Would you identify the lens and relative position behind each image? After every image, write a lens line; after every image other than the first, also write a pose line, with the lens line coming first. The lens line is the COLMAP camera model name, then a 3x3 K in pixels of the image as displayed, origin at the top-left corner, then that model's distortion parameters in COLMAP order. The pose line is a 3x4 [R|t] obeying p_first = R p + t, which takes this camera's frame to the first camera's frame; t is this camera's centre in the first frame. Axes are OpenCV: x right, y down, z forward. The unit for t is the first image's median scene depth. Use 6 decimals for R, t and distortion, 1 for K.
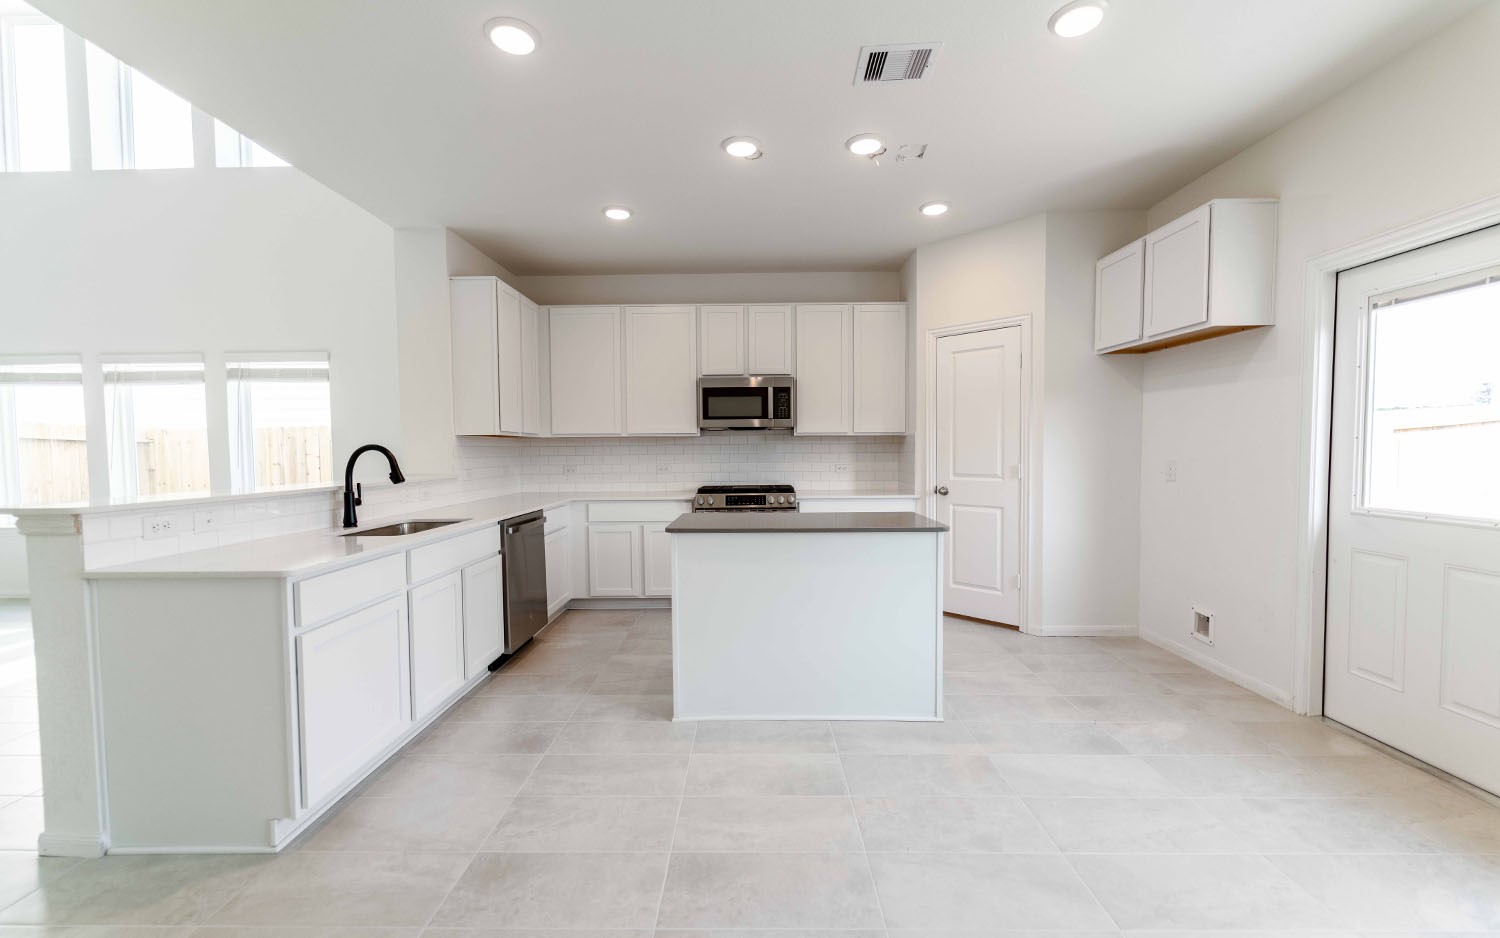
lens RADIAL K [[605.9, 0, 745.9], [0, 605.9, 477.7], [0, 0, 1]] dist [-0.002776, 0.000833]
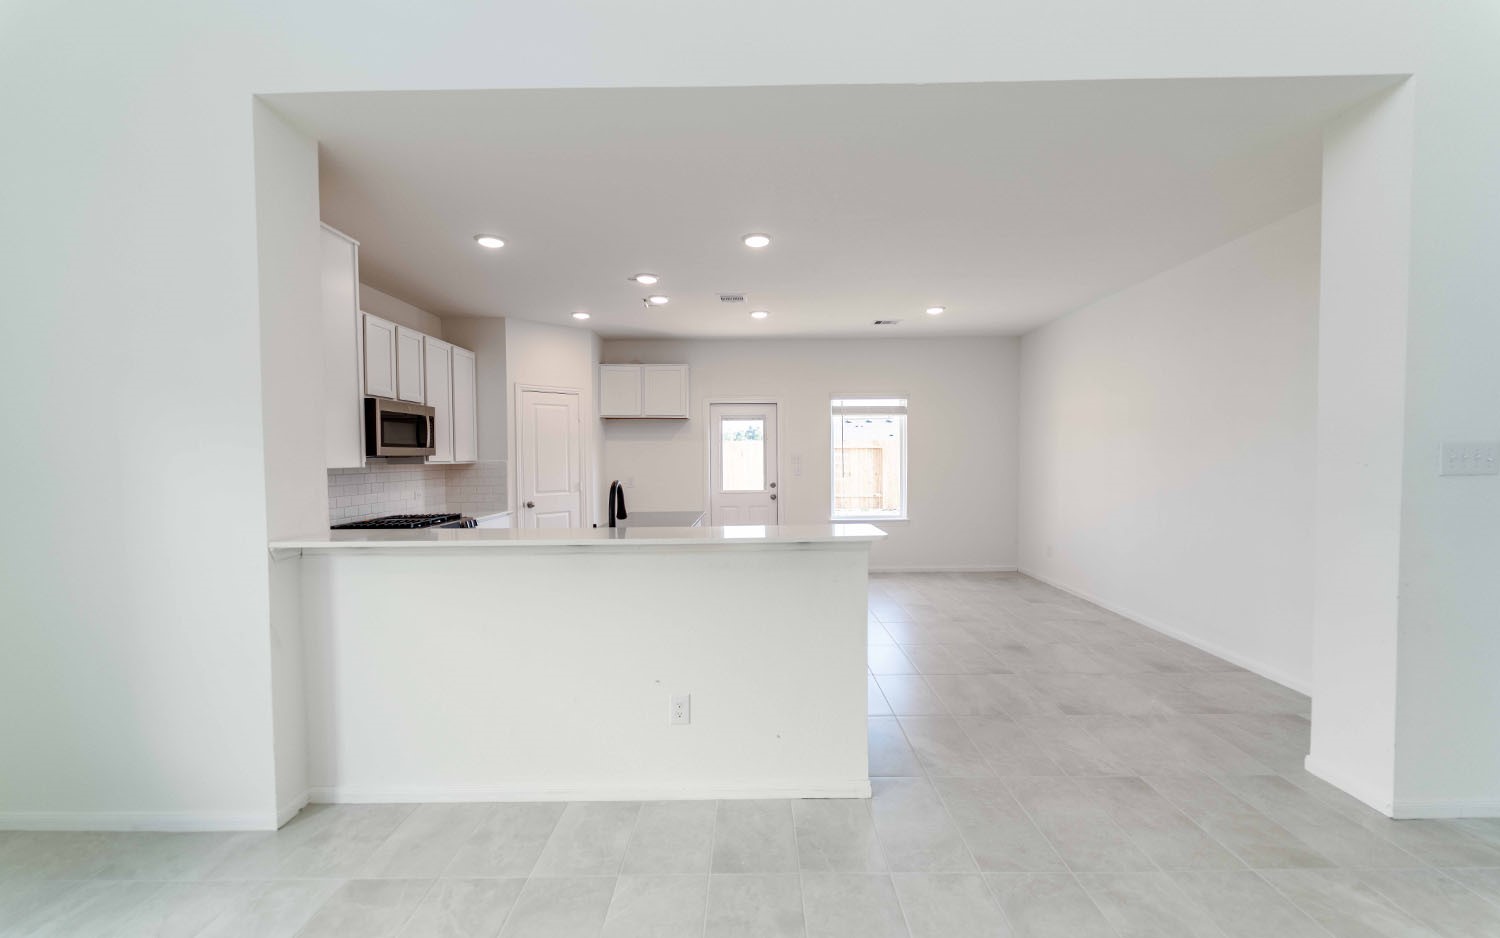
lens RADIAL K [[605.9, 0, 744.8], [0, 605.9, 476.6], [0, 0, 1]] dist [-0.002776, 0.000833]
pose [[-0.009677, -0.025789, 0.999621, -1.068309], [0.060501, 0.997821, 0.026328, -0.049680], [-0.998121, 0.060733, -0.008096, 0.552649]]
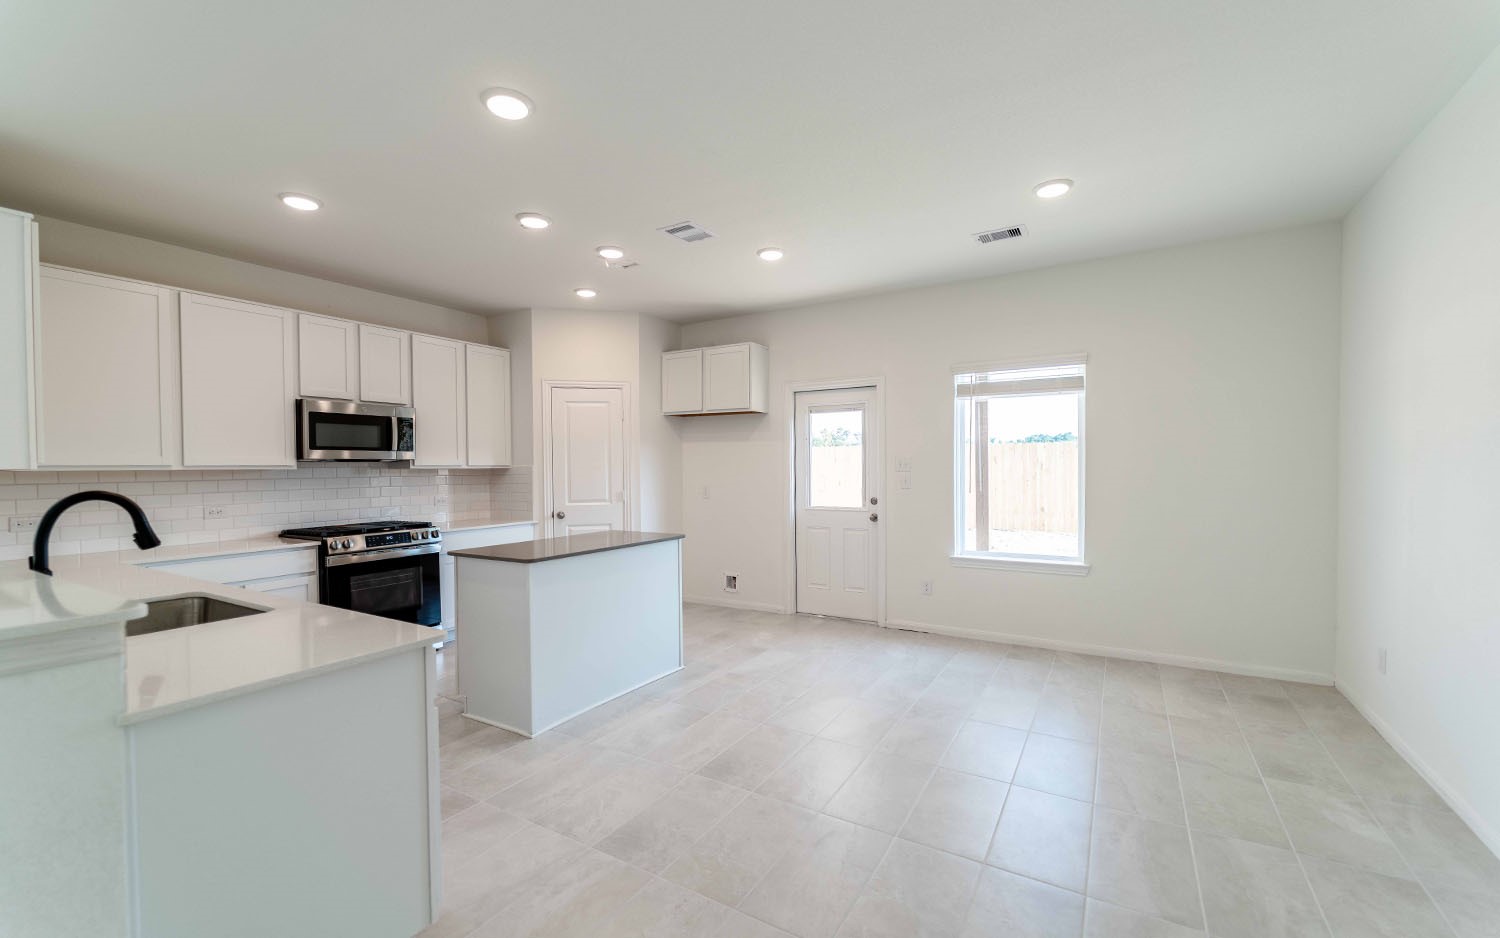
lens RADIAL K [[605.9, 0, 756.0], [0, 605.9, 479.9], [0, 0, 1]] dist [-0.002776, 0.000833]
pose [[0.506800, -0.015191, 0.861930, -0.534562], [0.047384, 0.998824, -0.010257, -0.018073], [-0.860760, 0.046040, 0.506924, 0.054863]]
